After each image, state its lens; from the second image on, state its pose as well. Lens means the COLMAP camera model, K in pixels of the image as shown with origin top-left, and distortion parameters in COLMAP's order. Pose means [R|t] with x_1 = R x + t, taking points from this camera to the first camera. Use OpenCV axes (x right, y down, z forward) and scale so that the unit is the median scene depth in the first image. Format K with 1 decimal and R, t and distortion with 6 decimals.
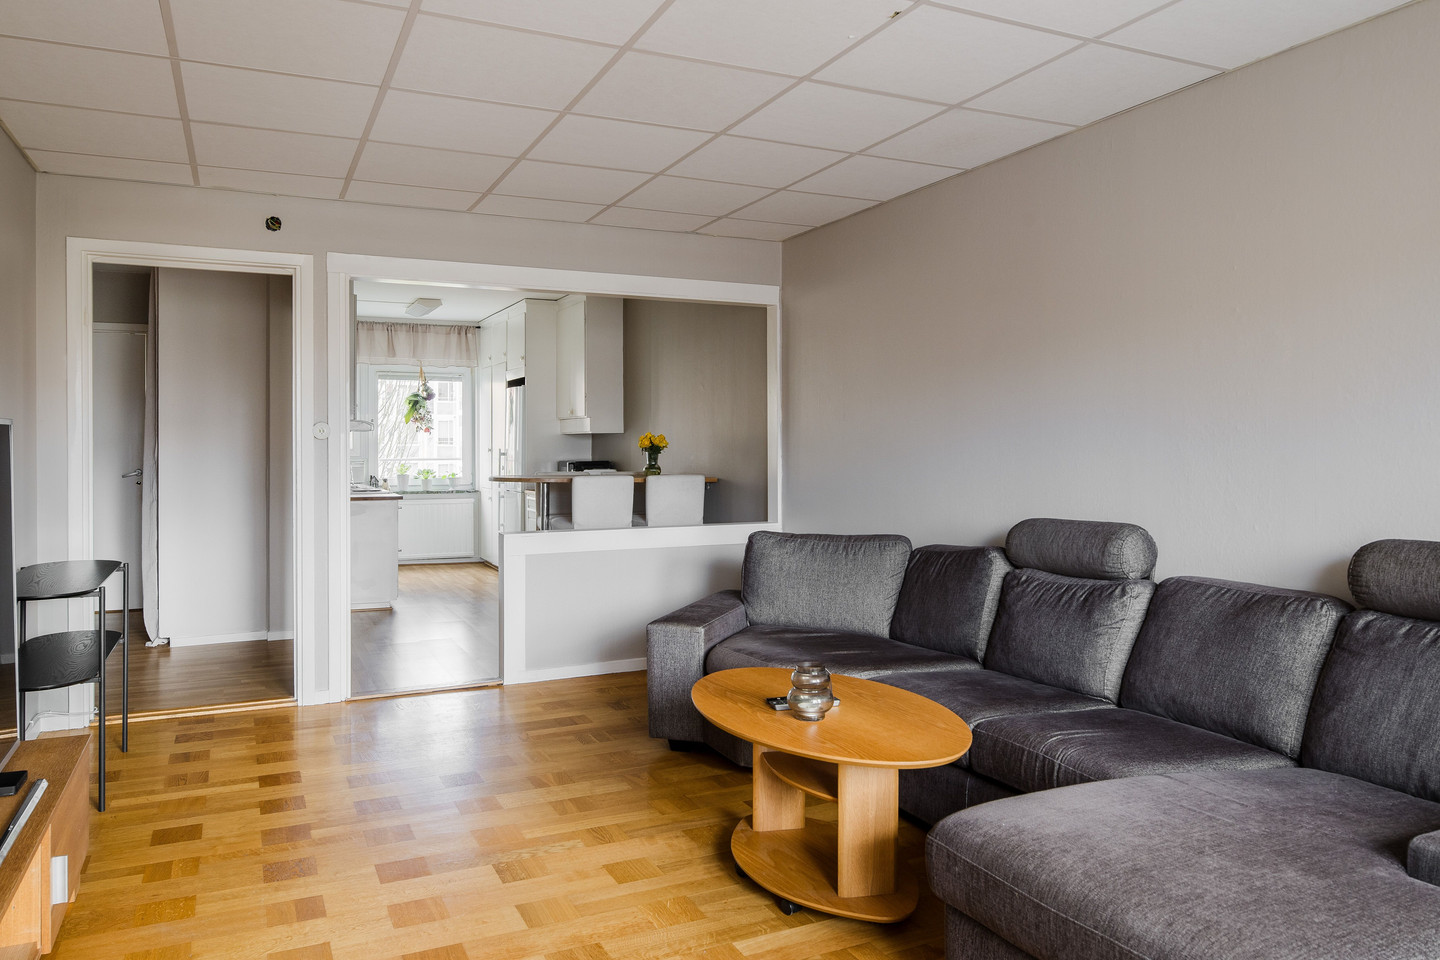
lens RADIAL K [[975.3, 0, 731.0], [0, 975.3, 443.9], [0, 0, 1]] dist [-0.009064, 0.000312]
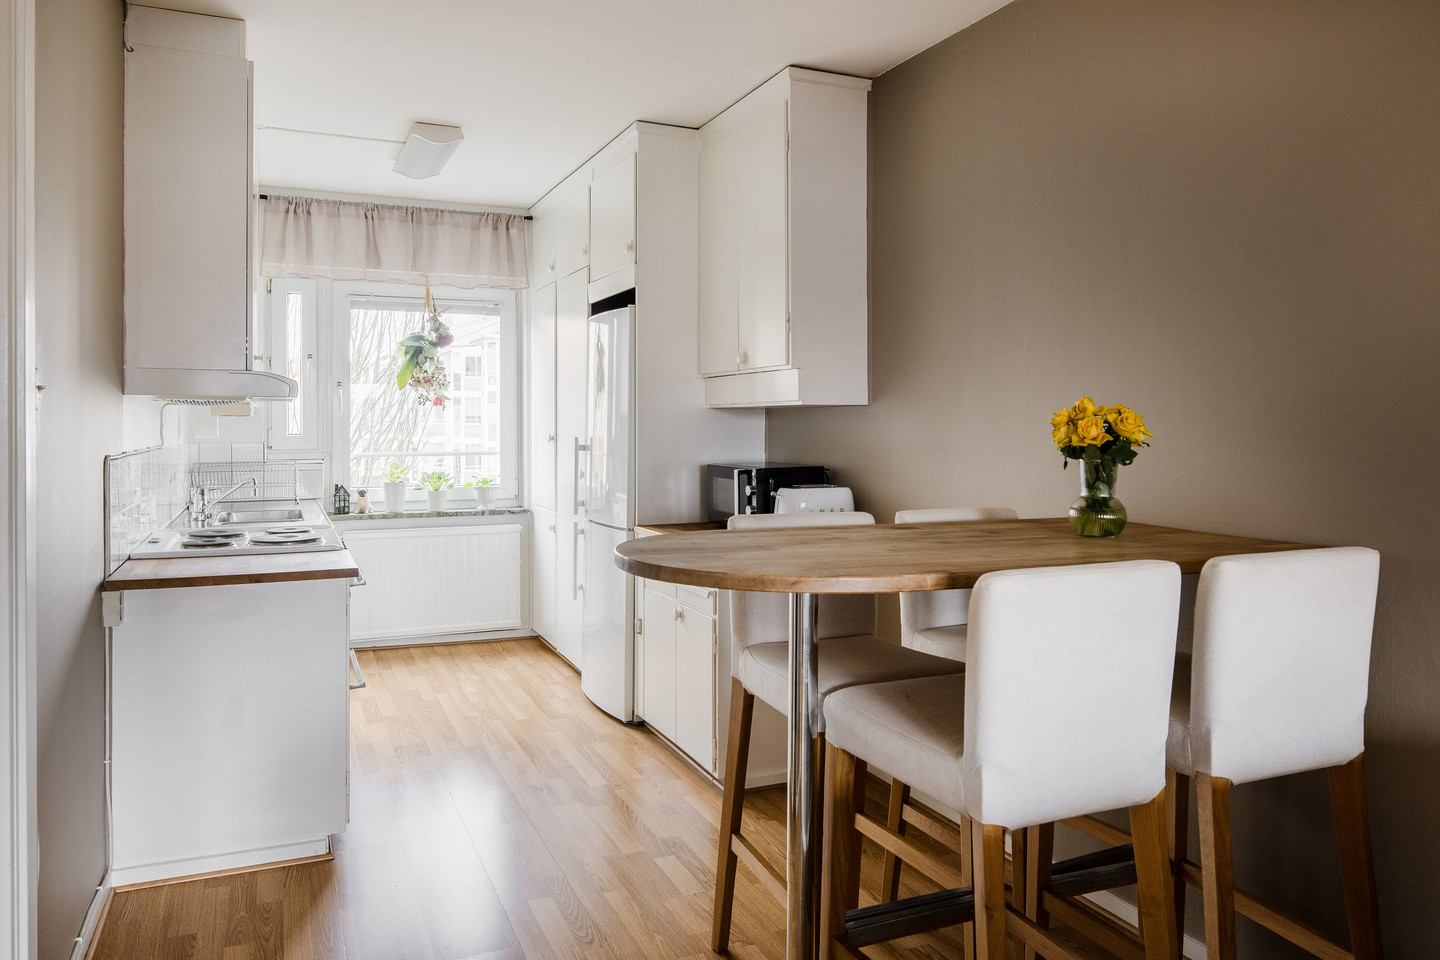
lens RADIAL K [[975.3, 0, 707.1], [0, 975.3, 425.0], [0, 0, 1]] dist [-0.009064, 0.000312]
pose [[0.998773, 0.001552, -0.049499, -0.132805], [-0.001406, 0.999995, 0.002993, -0.002672], [0.049504, -0.002920, 0.998770, 0.458101]]
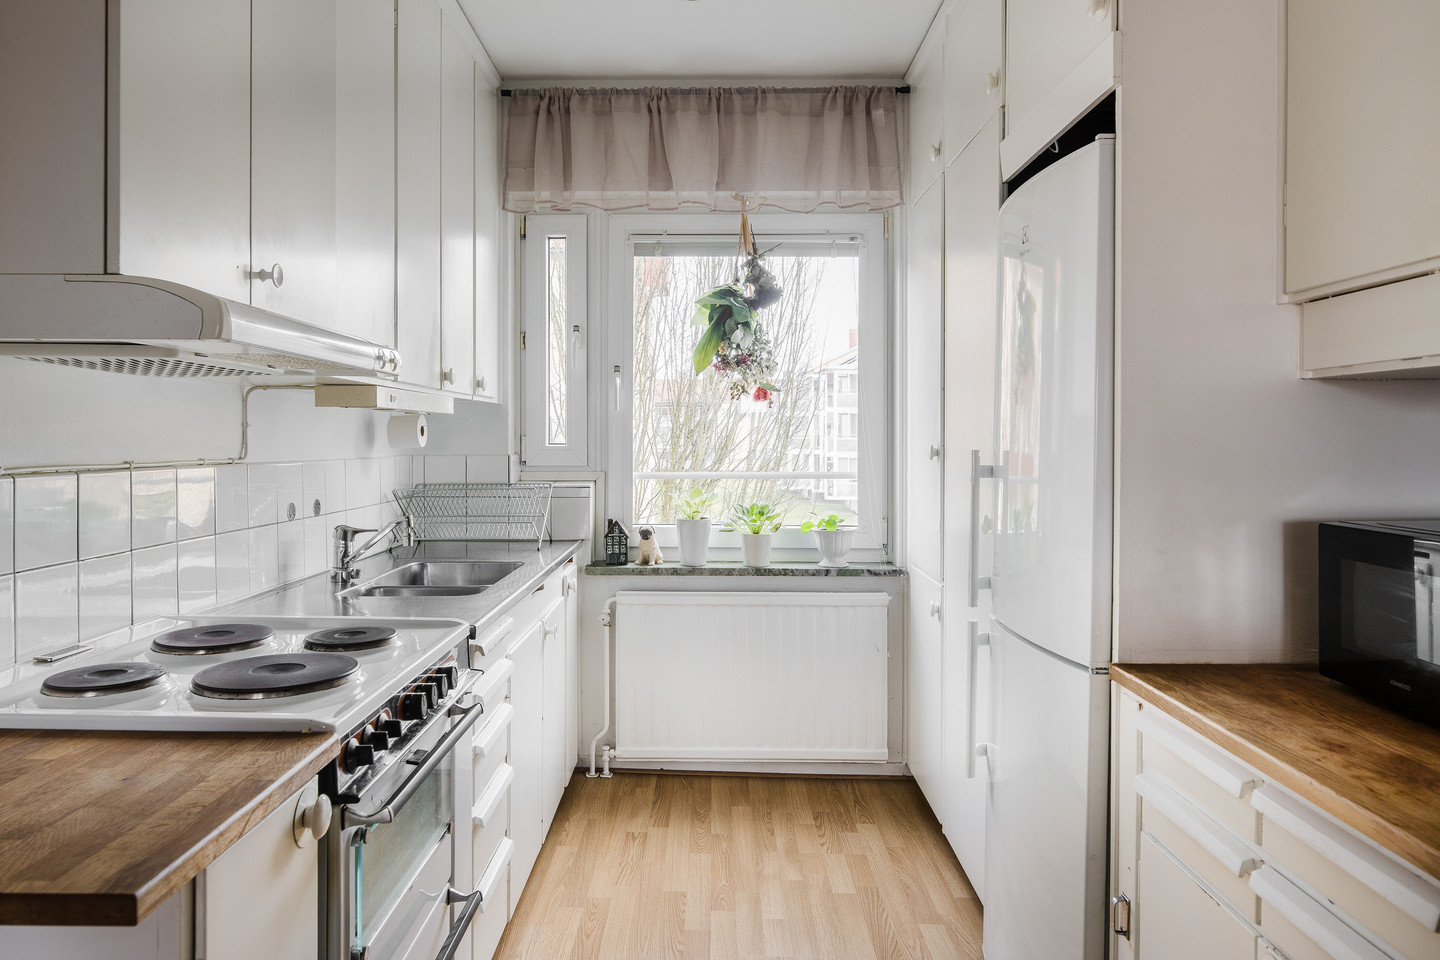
lens RADIAL K [[975.3, 0, 700.8], [0, 975.3, 443.7], [0, 0, 1]] dist [-0.009064, 0.000312]
pose [[0.887071, 0.005508, -0.461600, -0.168886], [-0.002649, 0.999973, 0.006842, 0.001670], [0.461626, -0.004846, 0.887062, 0.683034]]
